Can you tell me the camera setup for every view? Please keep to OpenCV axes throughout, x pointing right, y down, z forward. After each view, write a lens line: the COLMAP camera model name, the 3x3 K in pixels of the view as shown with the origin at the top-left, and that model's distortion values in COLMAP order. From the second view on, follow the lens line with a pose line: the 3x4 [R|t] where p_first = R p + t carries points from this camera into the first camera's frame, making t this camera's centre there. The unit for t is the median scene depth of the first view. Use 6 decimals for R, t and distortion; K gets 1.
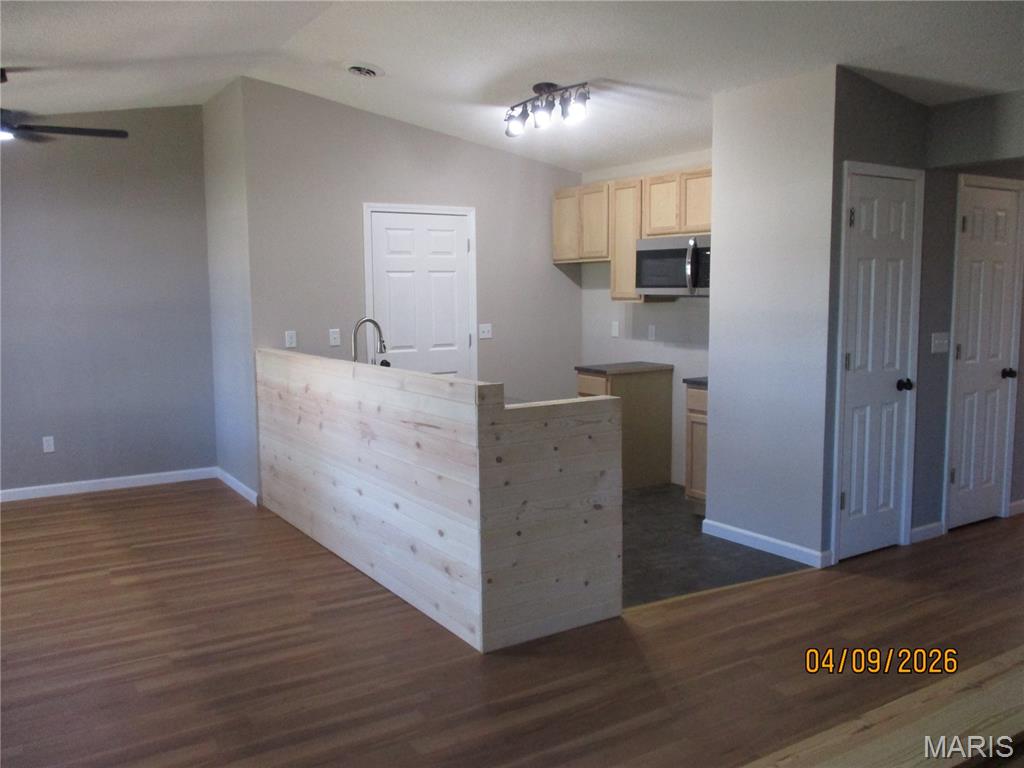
lens RADIAL K [[864.5, 0, 512.0], [0, 864.5, 384.0], [0, 0, 1]] dist [-0.015437, 0.000952]
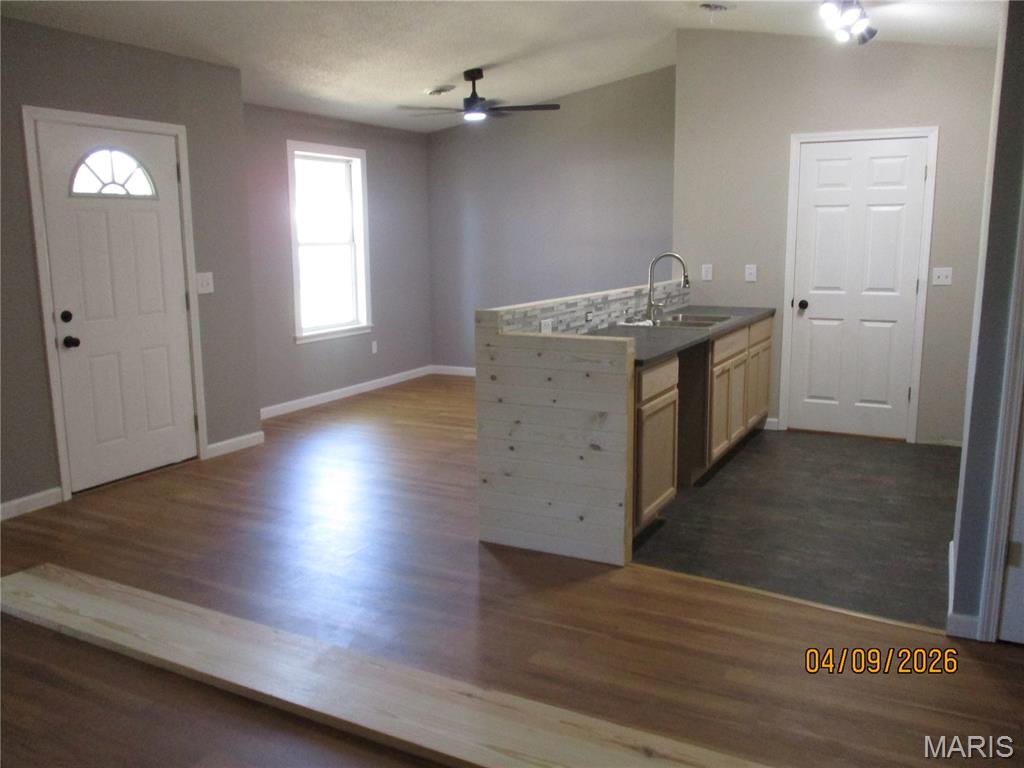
lens RADIAL K [[864.5, 0, 512.0], [0, 864.5, 384.0], [0, 0, 1]] dist [-0.015437, 0.000952]
pose [[0.487683, 0.156515, -0.858876, 0.548934], [-0.092526, 0.987524, 0.127421, -0.029007], [0.868104, 0.017327, 0.496080, 0.258782]]
